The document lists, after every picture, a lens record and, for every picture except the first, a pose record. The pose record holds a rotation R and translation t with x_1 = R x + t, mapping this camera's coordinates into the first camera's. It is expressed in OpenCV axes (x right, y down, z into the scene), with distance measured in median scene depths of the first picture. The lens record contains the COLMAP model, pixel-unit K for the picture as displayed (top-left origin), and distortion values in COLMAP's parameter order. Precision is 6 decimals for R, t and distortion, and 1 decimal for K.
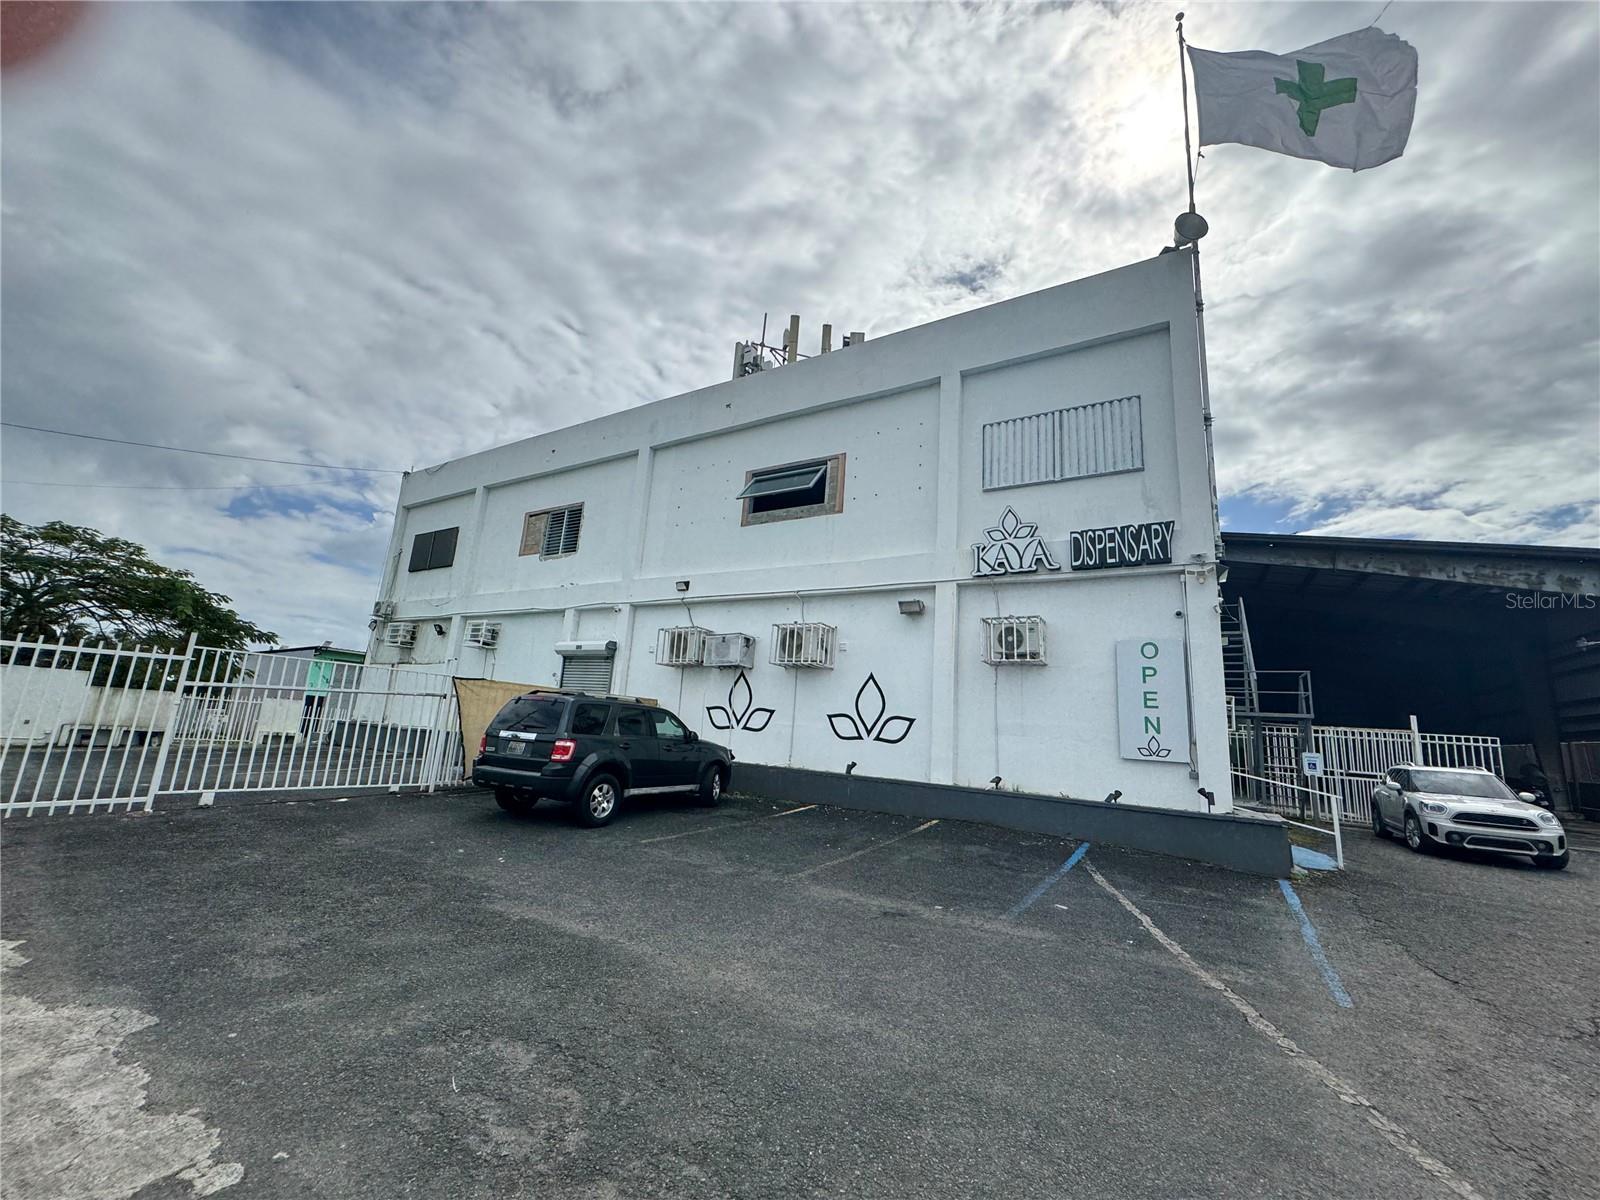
lens RADIAL K [[638.4, 0, 798.8], [0, 638.4, 597.7], [0, 0, 1]] dist [-0.001402, 0.000516]
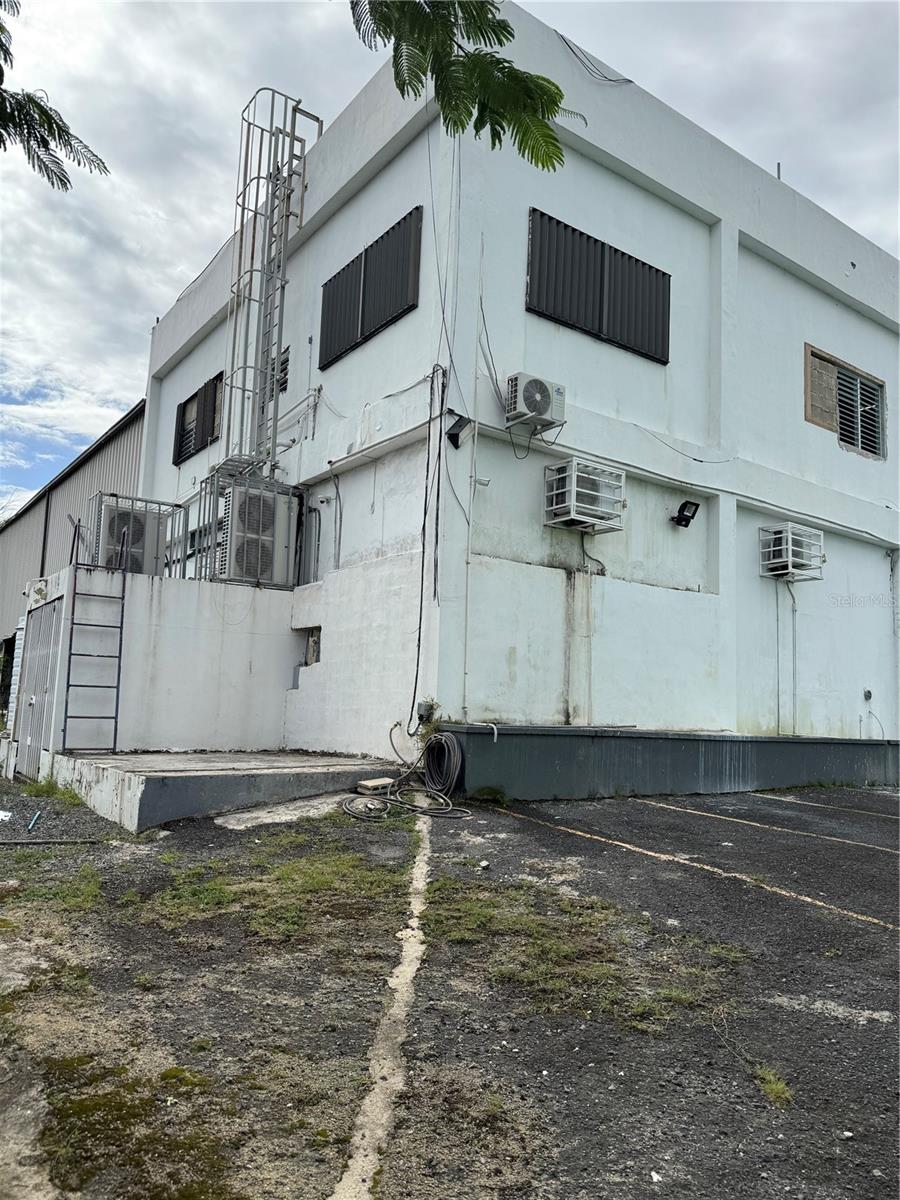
lens RADIAL K [[842.5, 0, 437.3], [0, 842.5, 602.4], [0, 0, 1]] dist [0.048908, -0.057668]
pose [[0.409281, 0.058709, 0.910518, -2.106449], [-0.207526, 0.977762, 0.030239, 0.230944], [-0.888494, -0.201332, 0.412363, 1.606526]]
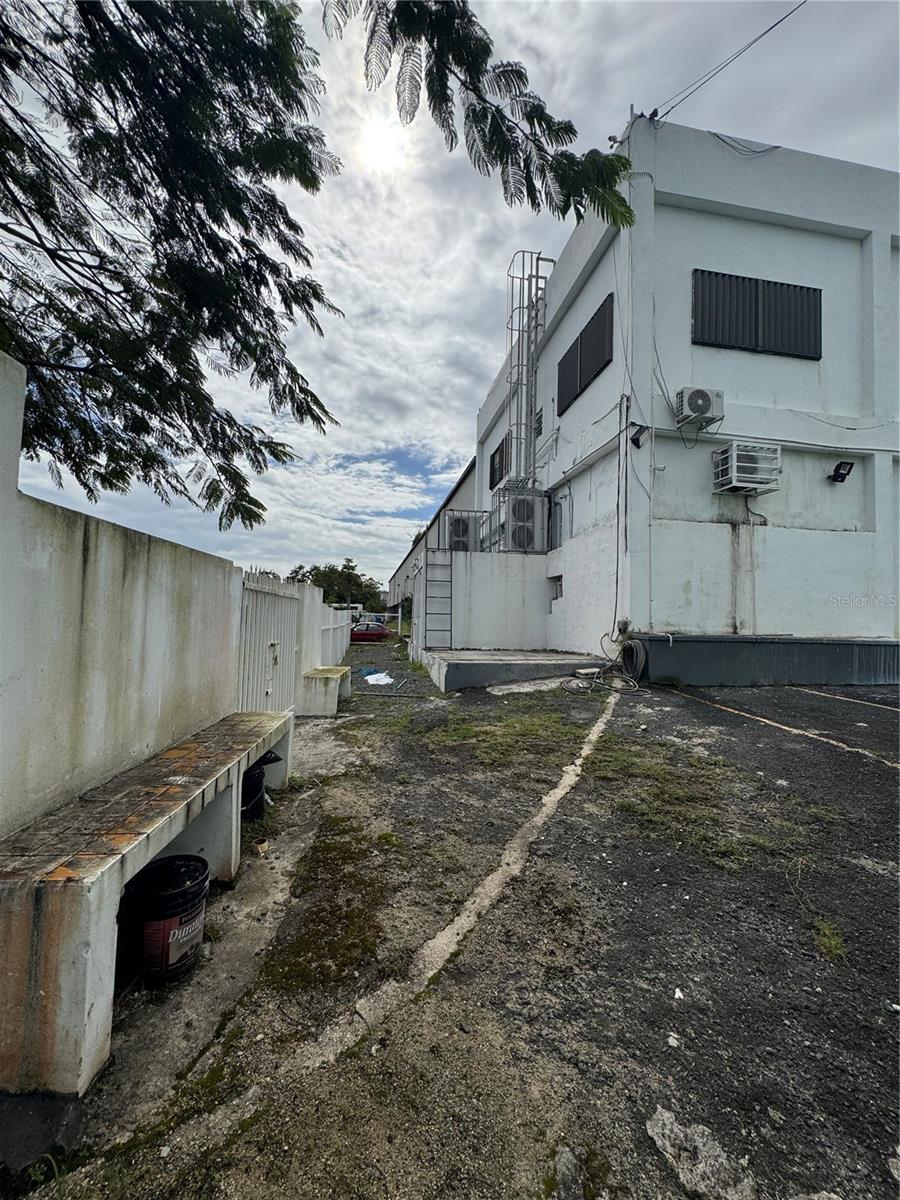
lens RADIAL K [[478.8, 0, 451.1], [0, 478.8, 597.7], [0, 0, 1]] dist [-0.001402, 0.000516]
pose [[0.763743, -0.023669, 0.645087, -2.012753], [-0.110144, 0.979895, 0.166357, 0.230587], [-0.636055, -0.198106, 0.745780, 1.570297]]
